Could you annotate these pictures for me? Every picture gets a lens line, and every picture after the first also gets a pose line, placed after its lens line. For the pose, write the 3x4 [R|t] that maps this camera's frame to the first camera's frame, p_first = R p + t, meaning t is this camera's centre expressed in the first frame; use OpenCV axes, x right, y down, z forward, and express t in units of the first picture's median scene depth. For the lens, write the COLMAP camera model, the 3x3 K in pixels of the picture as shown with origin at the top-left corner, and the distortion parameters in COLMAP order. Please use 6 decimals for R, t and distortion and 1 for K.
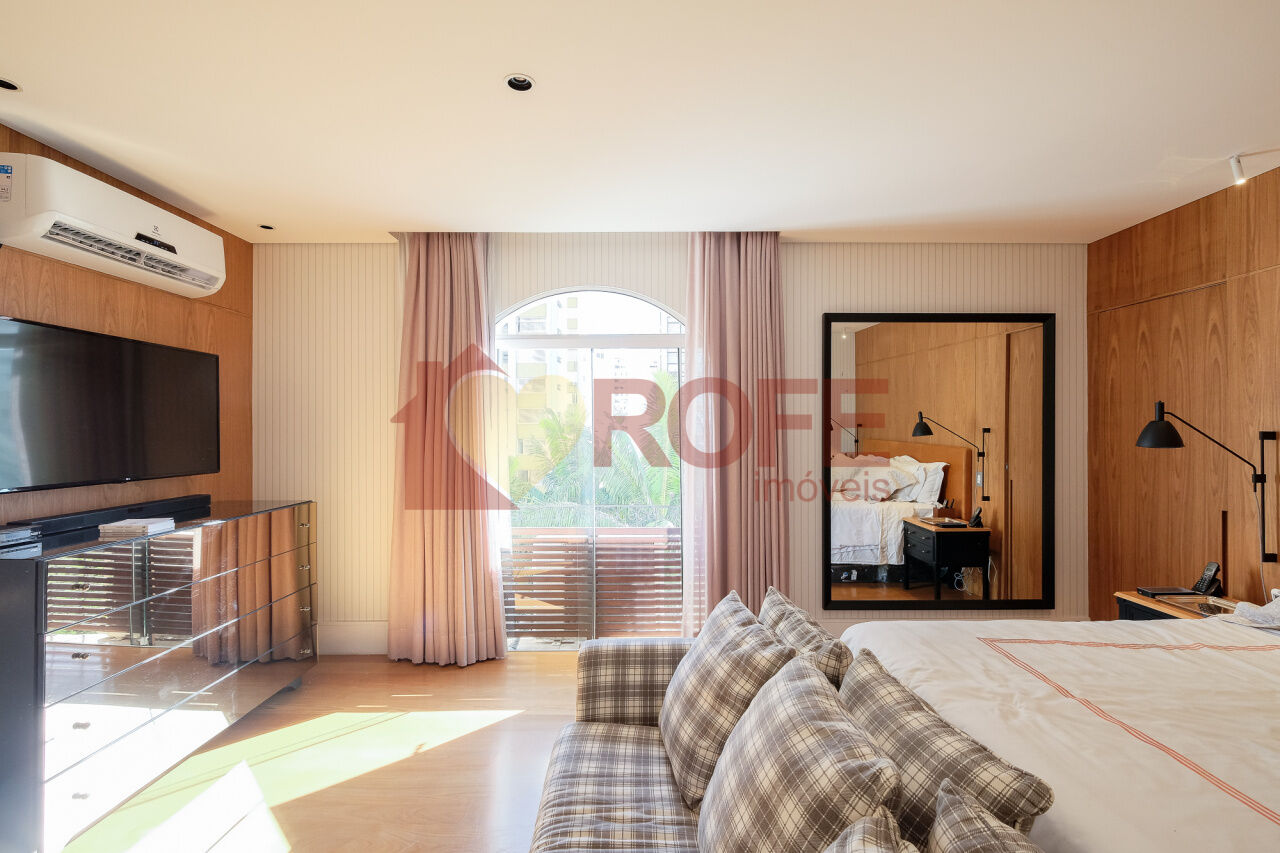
lens RADIAL K [[569.7, 0, 640.0], [0, 569.7, 426.5], [0, 0, 1]] dist [-0.001291, 0.001006]
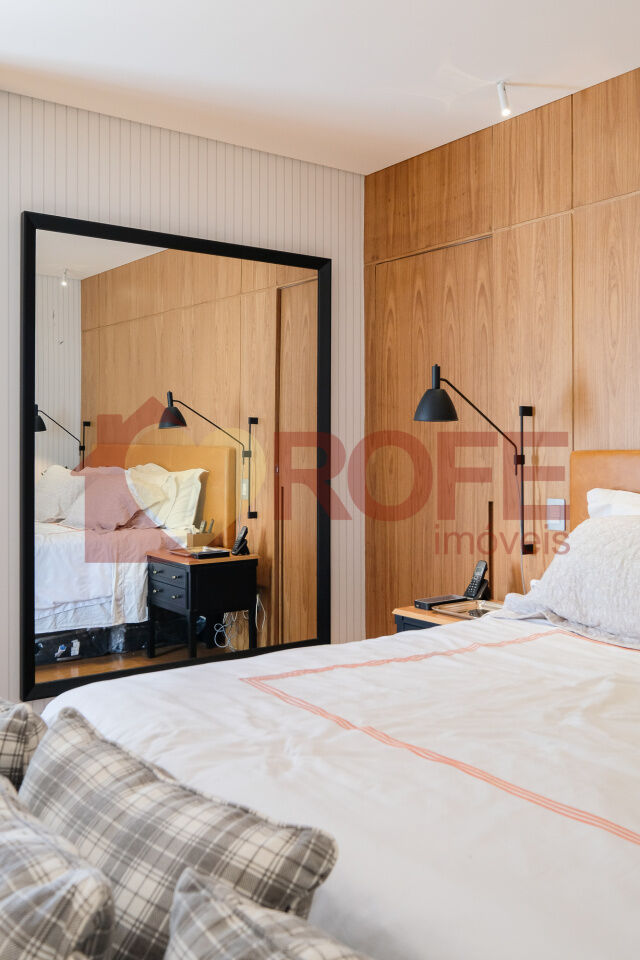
lens RADIAL K [[841.3, 0, 320.0], [0, 841.3, 480.0], [0, 0, 1]] dist [-0.006427, 0.020187]
pose [[0.812380, 0.000136, 0.583129, 0.076410], [-0.000694, 0.999999, 0.000732, 0.112032], [-0.583128, -0.000999, 0.812380, 0.117504]]
